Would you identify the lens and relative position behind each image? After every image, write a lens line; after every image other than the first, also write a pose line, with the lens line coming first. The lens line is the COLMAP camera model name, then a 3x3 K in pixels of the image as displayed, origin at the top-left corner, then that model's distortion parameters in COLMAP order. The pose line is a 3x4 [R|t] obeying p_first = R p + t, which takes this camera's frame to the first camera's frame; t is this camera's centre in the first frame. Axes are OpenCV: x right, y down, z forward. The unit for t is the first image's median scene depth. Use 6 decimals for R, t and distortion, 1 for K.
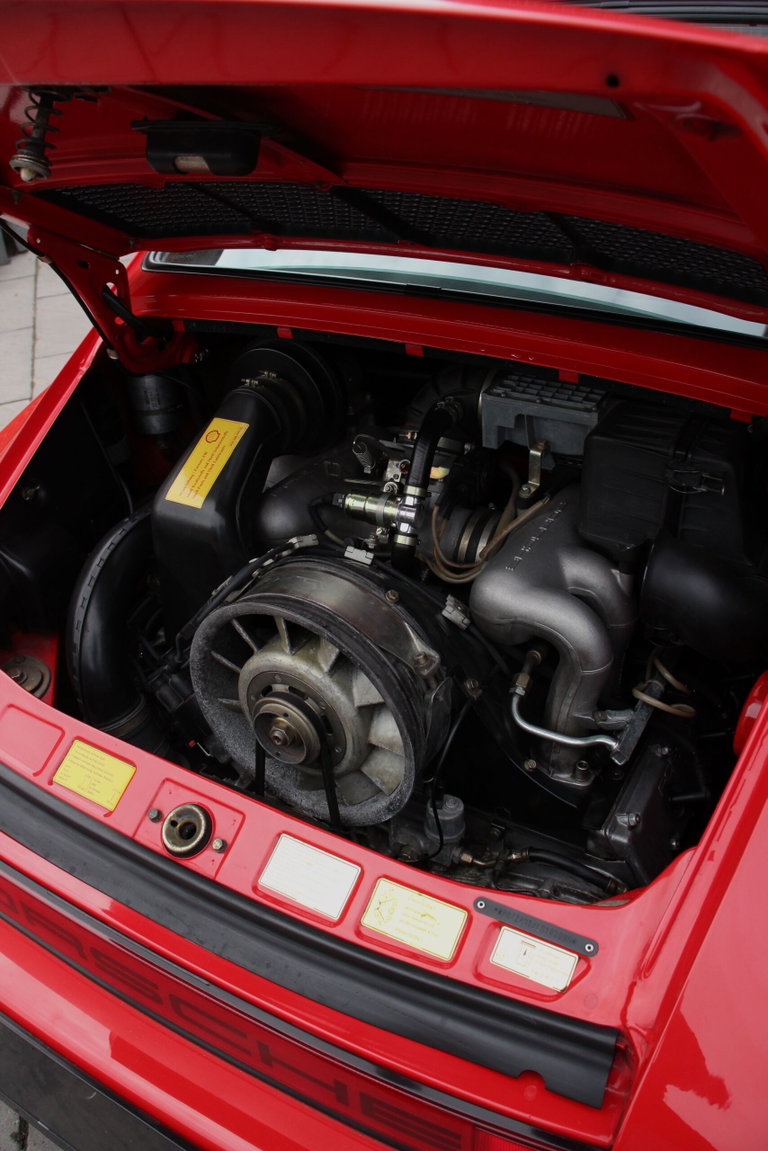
lens RADIAL K [[935.8, 0, 385.2], [0, 935.8, 569.2], [0, 0, 1]] dist [-0.177055, 0.137631]
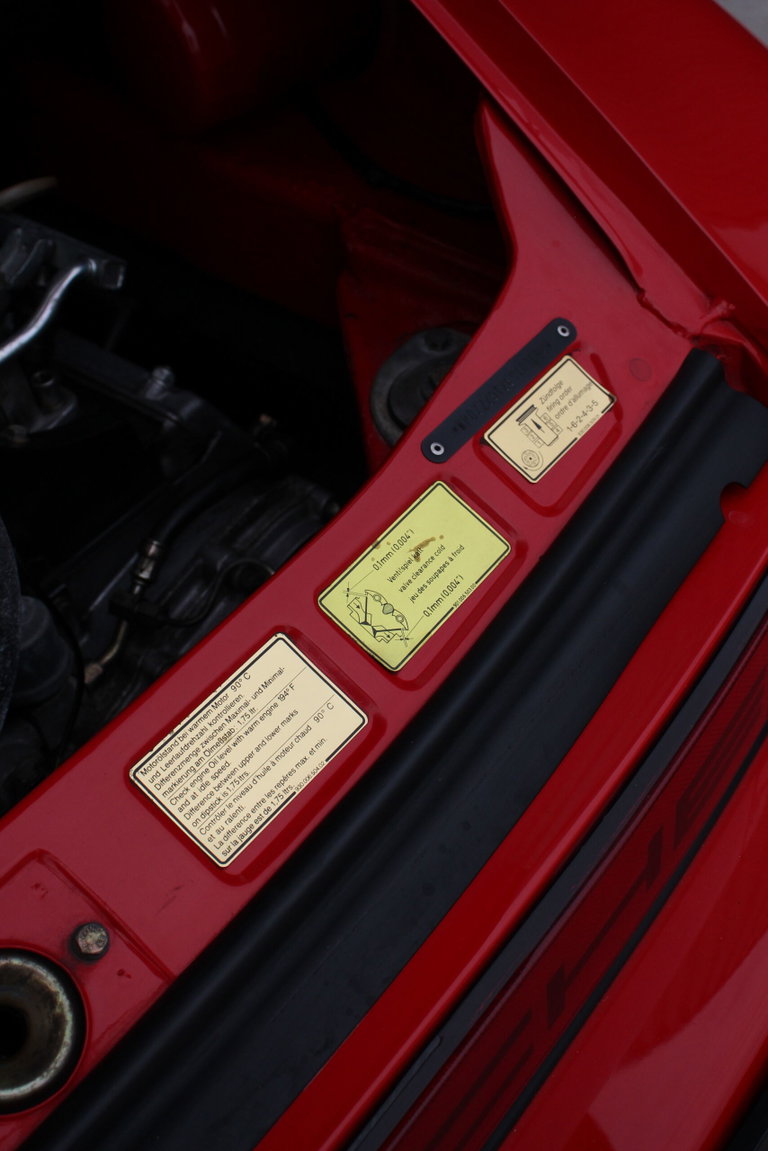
lens RADIAL K [[1551.0, 0, 382.7], [0, 1551.0, 571.7], [0, 0, 1]] dist [0.005947, 0.068702]
pose [[0.158187, -0.689923, 0.706388, -0.475368], [0.592203, 0.638738, 0.491233, -0.028431], [-0.790109, 0.340618, 0.509614, 0.513217]]
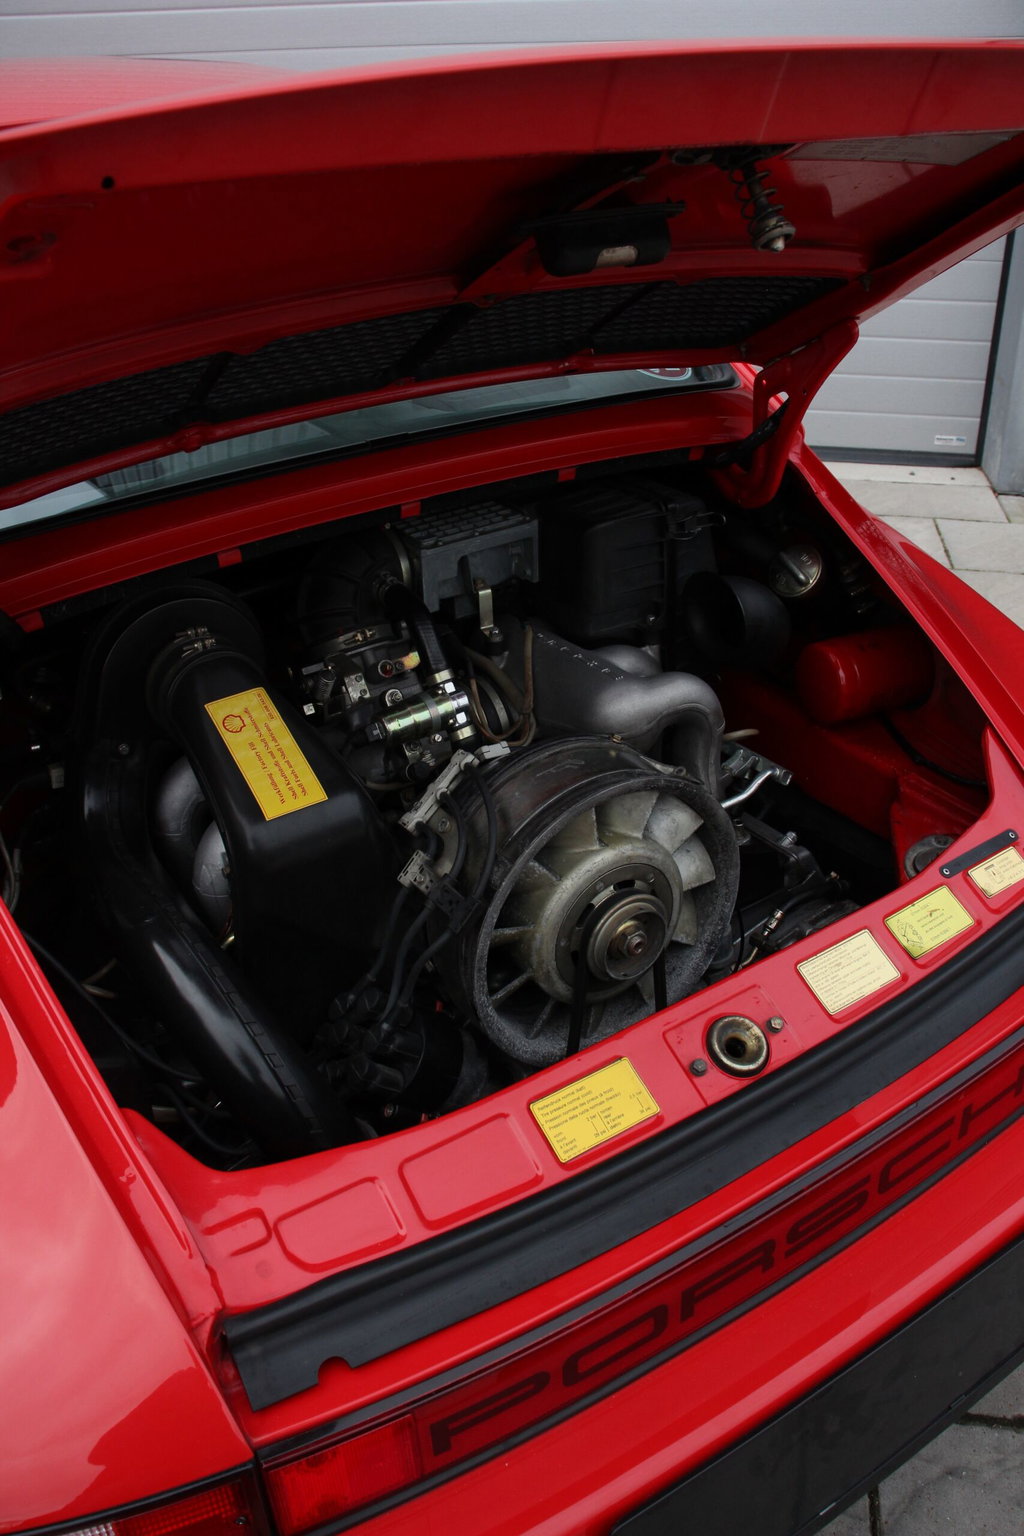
lens RADIAL K [[1248.8, 0, 513.6], [0, 1248.8, 759.6], [0, 0, 1]] dist [-0.177055, 0.137631]
pose [[0.454373, -0.417123, 0.787118, -1.036111], [0.507165, 0.847543, 0.156378, -0.200149], [-0.732345, 0.328145, 0.596651, 0.393445]]
